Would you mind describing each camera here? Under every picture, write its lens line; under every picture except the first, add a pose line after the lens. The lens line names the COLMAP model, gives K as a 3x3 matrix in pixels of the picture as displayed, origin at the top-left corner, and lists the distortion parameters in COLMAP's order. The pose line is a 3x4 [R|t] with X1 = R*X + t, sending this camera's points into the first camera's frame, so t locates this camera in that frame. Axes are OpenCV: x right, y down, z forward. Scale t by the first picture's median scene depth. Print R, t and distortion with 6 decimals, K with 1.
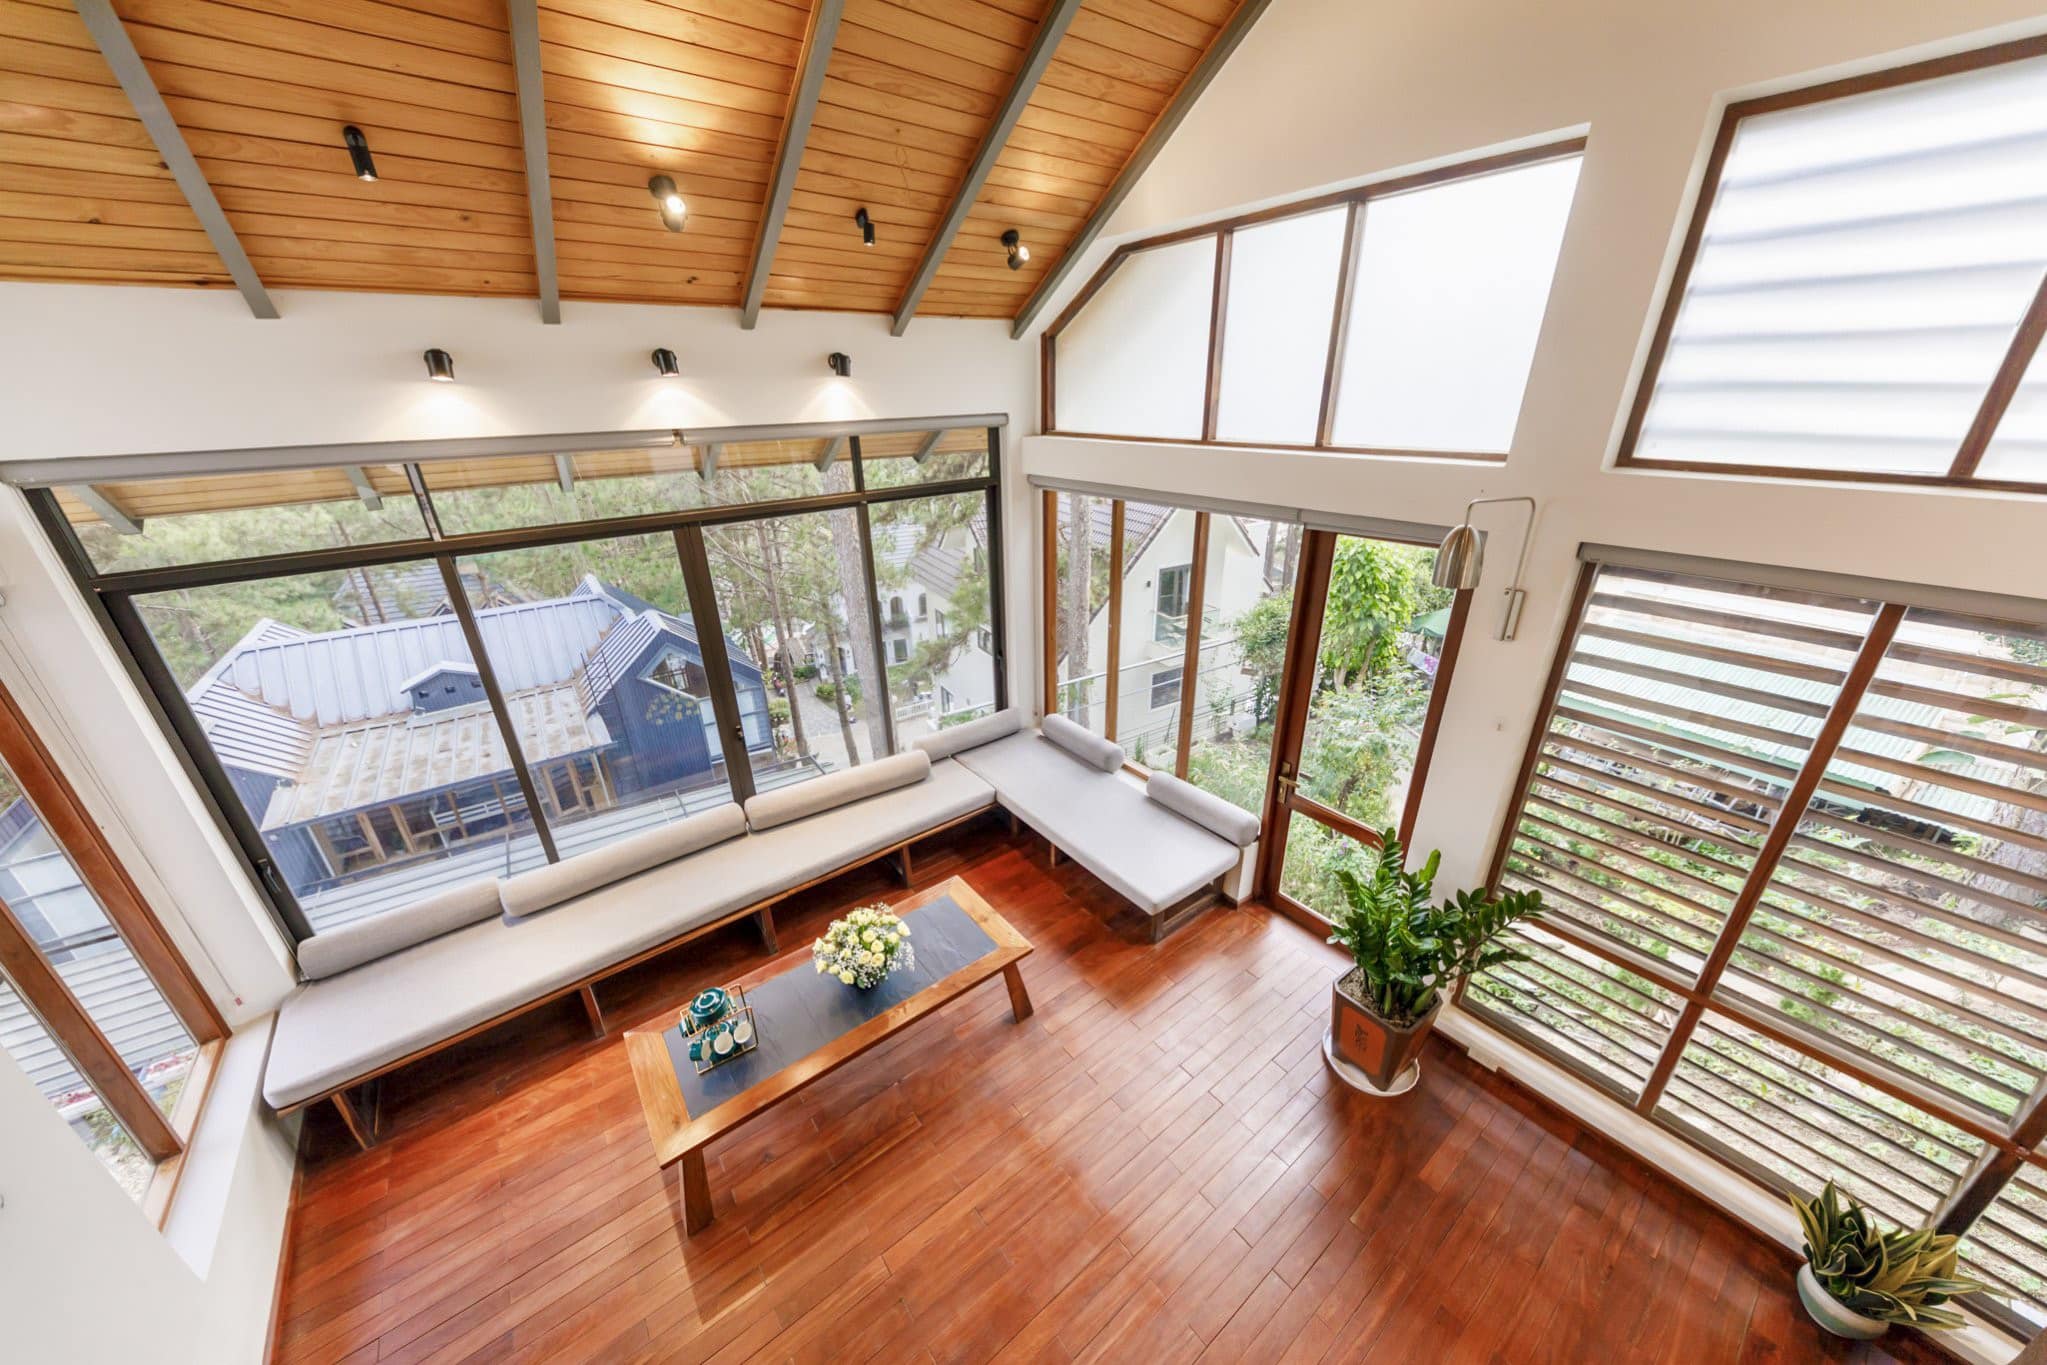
lens RADIAL K [[691.1, 0, 1021.7], [0, 691.1, 694.9], [0, 0, 1]] dist [0.010605, -0.003134]
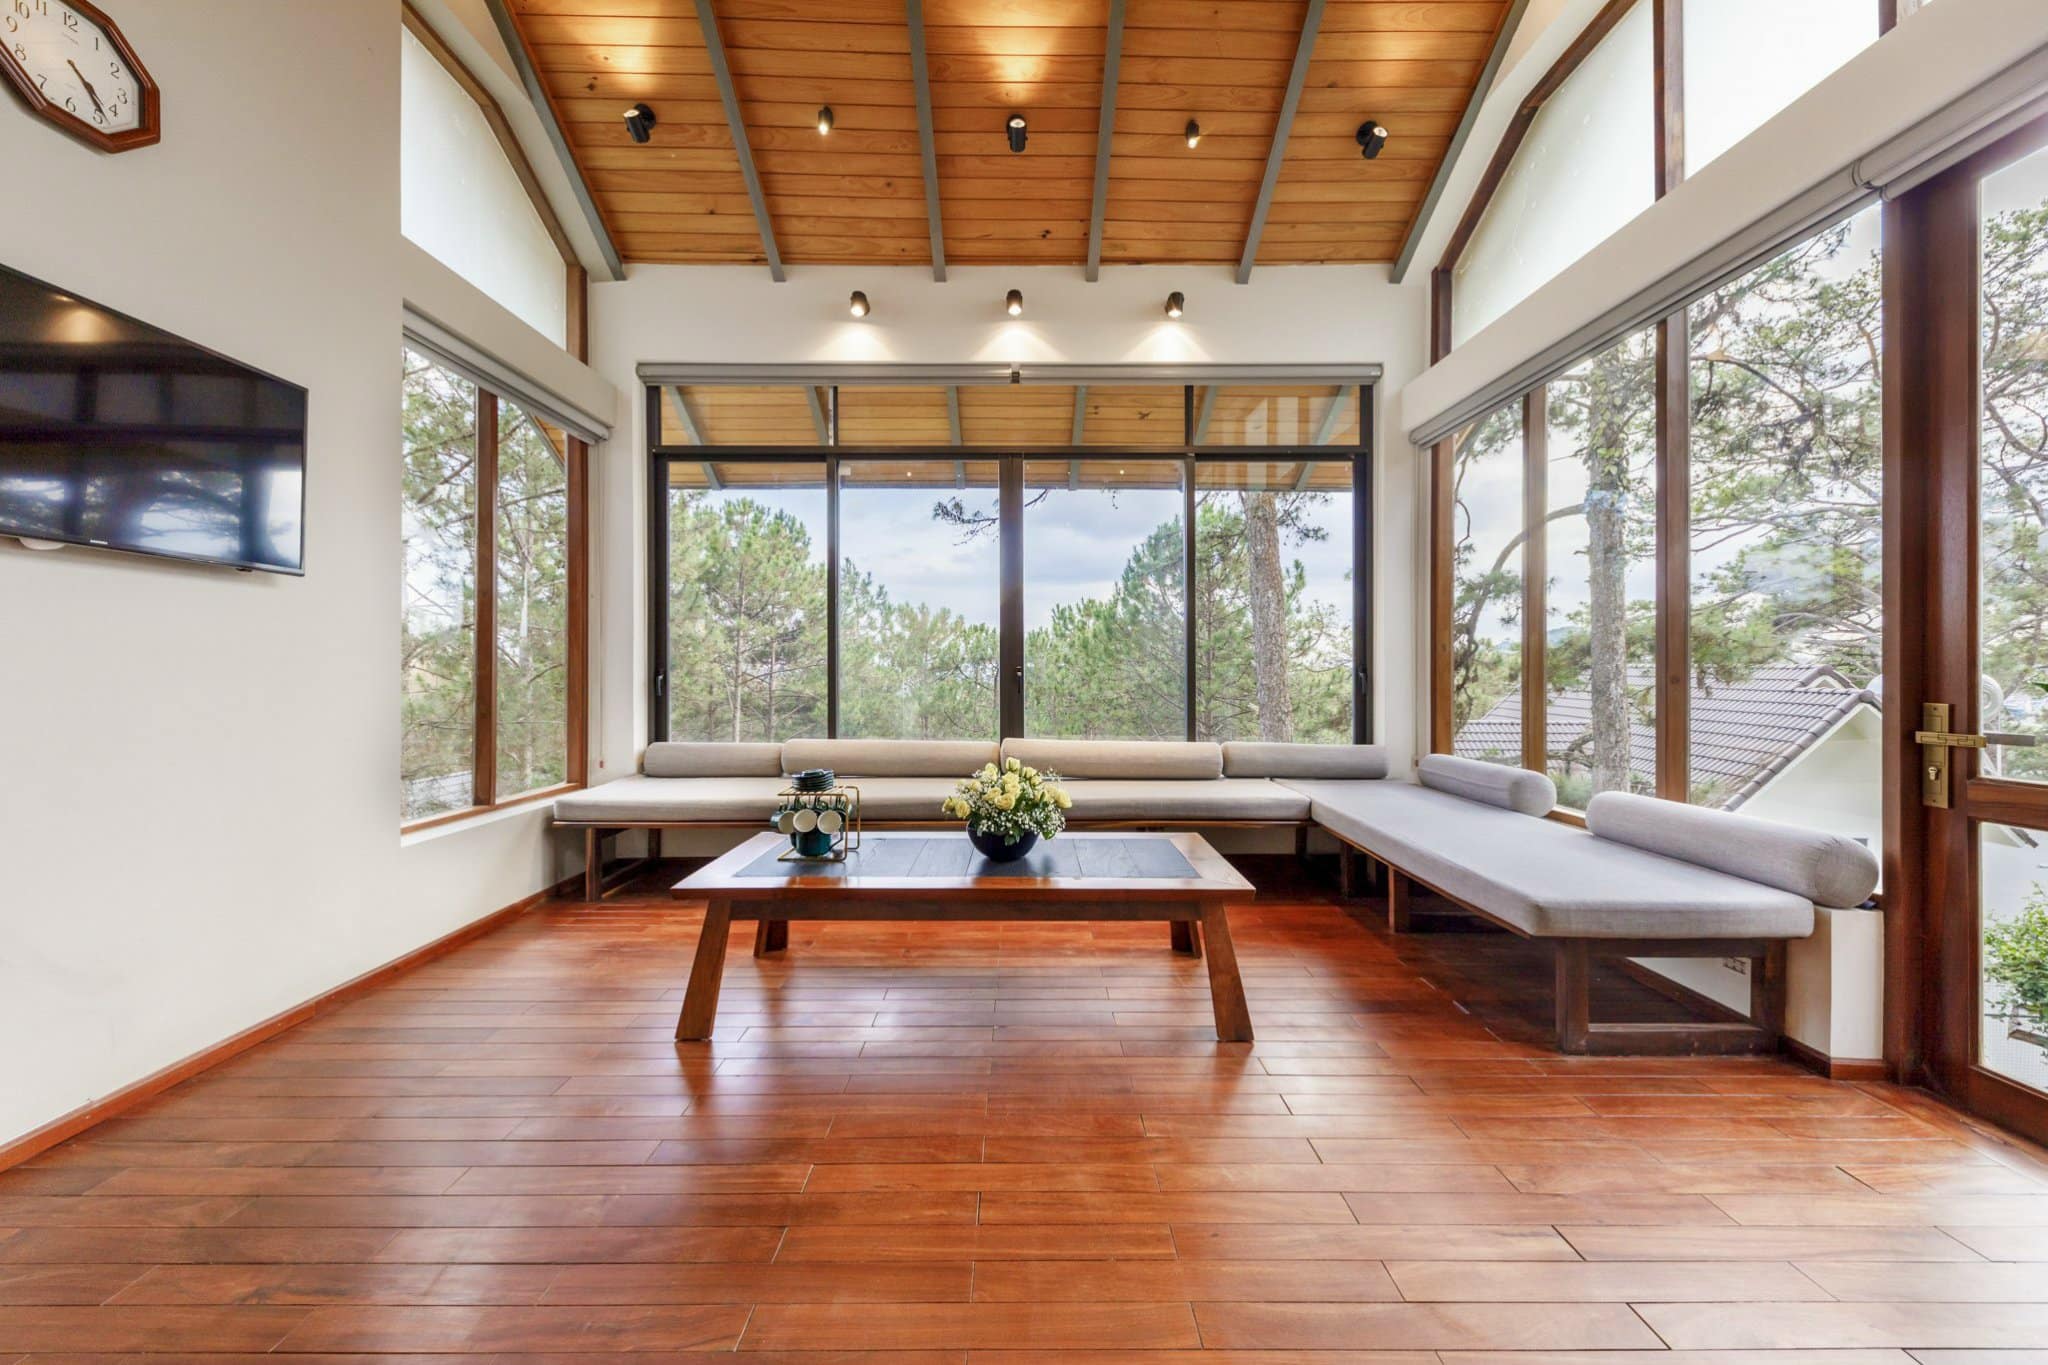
lens RADIAL K [[701.7, 0, 1019.3], [0, 701.7, 673.7], [0, 0, 1]] dist [0.010670, -0.002914]
pose [[0.791526, 0.022766, -0.610712, 0.231867], [-0.262134, 0.915359, -0.305621, 0.454621], [0.552063, 0.401995, 0.730497, 0.398628]]
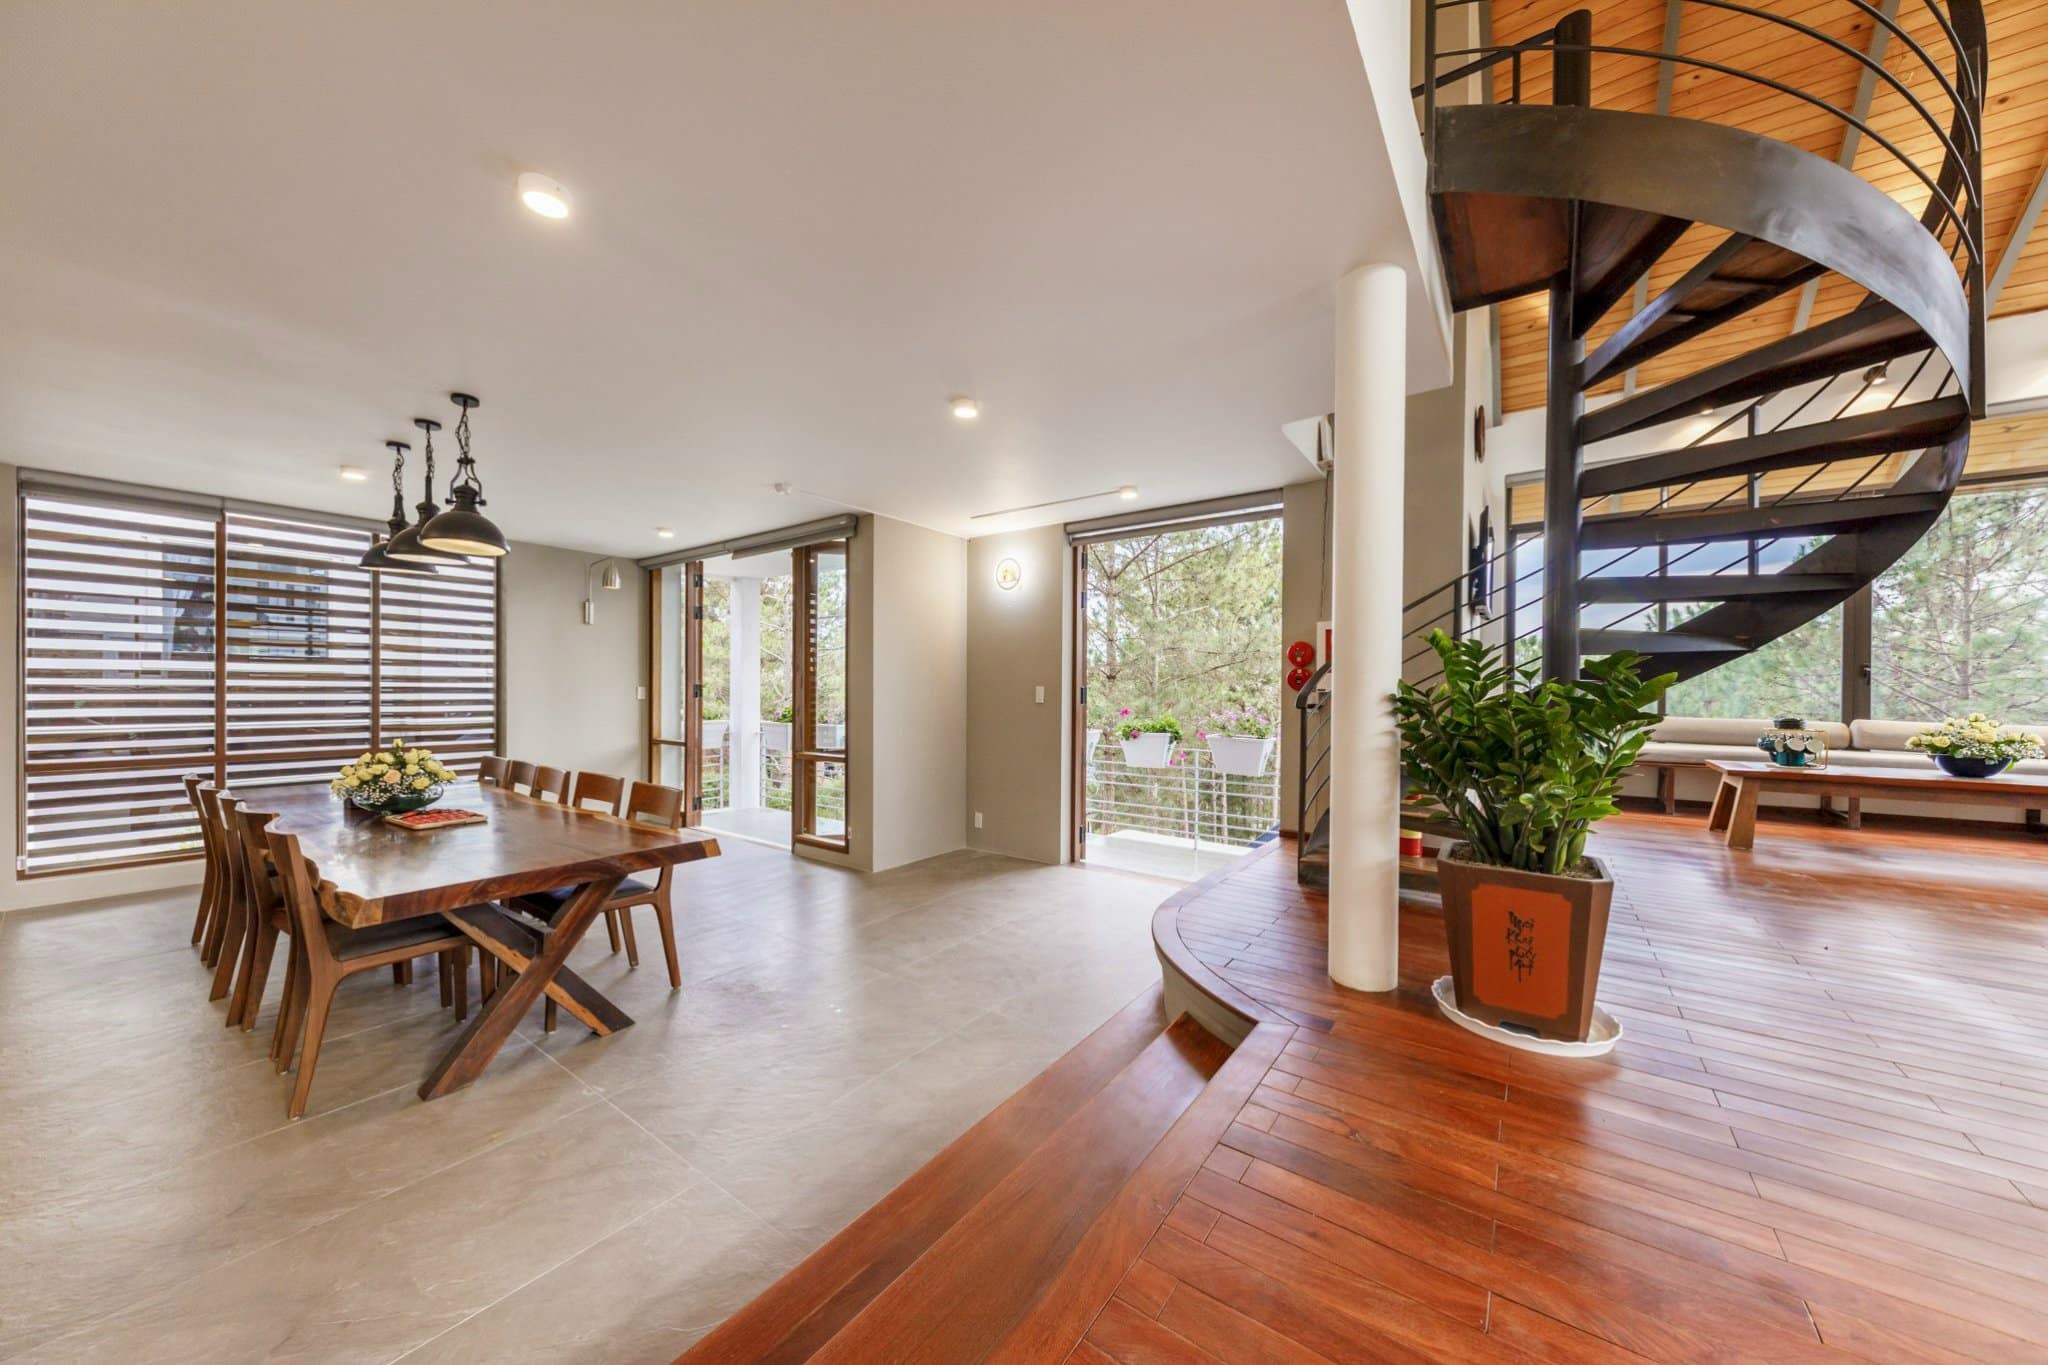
lens RADIAL K [[691.5, 0, 1022.2], [0, 691.5, 694.9], [0, 0, 1]] dist [0.010605, -0.003134]
pose [[0.270813, 0.029783, -0.962171, 0.444555], [-0.401407, 0.911970, -0.084751, 1.001719], [0.874947, 0.409174, 0.258928, -0.691554]]
